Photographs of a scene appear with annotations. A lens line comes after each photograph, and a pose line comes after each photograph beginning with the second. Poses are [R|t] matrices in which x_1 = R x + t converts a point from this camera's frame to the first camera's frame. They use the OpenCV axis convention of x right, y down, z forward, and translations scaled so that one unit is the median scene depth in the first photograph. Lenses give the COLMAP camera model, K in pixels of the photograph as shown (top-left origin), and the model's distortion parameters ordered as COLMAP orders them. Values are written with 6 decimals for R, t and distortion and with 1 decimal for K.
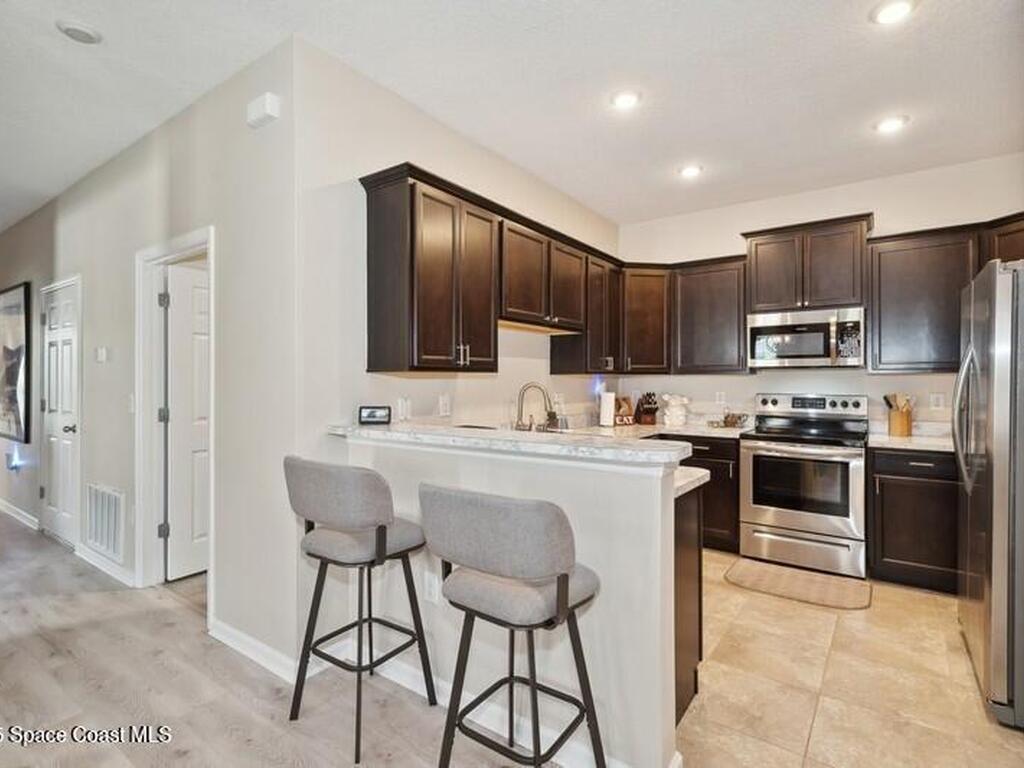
lens RADIAL K [[501.6, 0, 510.5], [0, 501.6, 381.1], [0, 0, 1]] dist [0.004847, 0.000920]
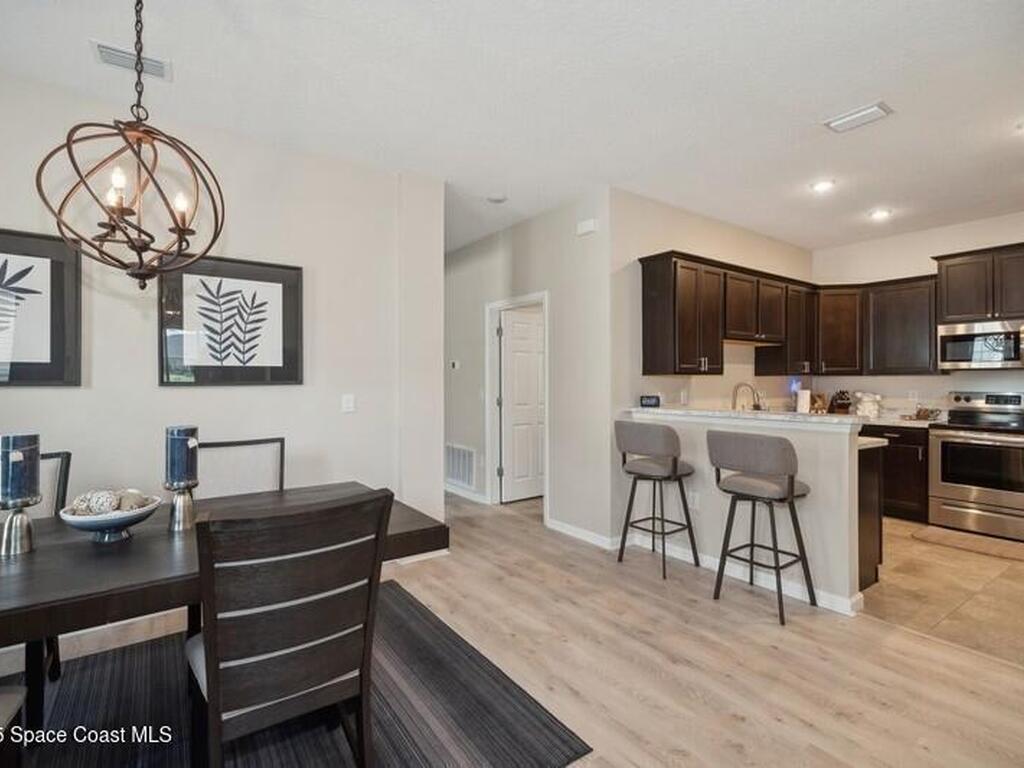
lens RADIAL K [[501.6, 0, 510.5], [0, 501.6, 381.1], [0, 0, 1]] dist [0.004847, 0.000920]
pose [[0.950075, -0.001233, -0.312021, -0.126950], [0.000421, 0.999996, -0.002671, 0.003673], [0.312023, 0.002406, 0.950072, -0.482172]]
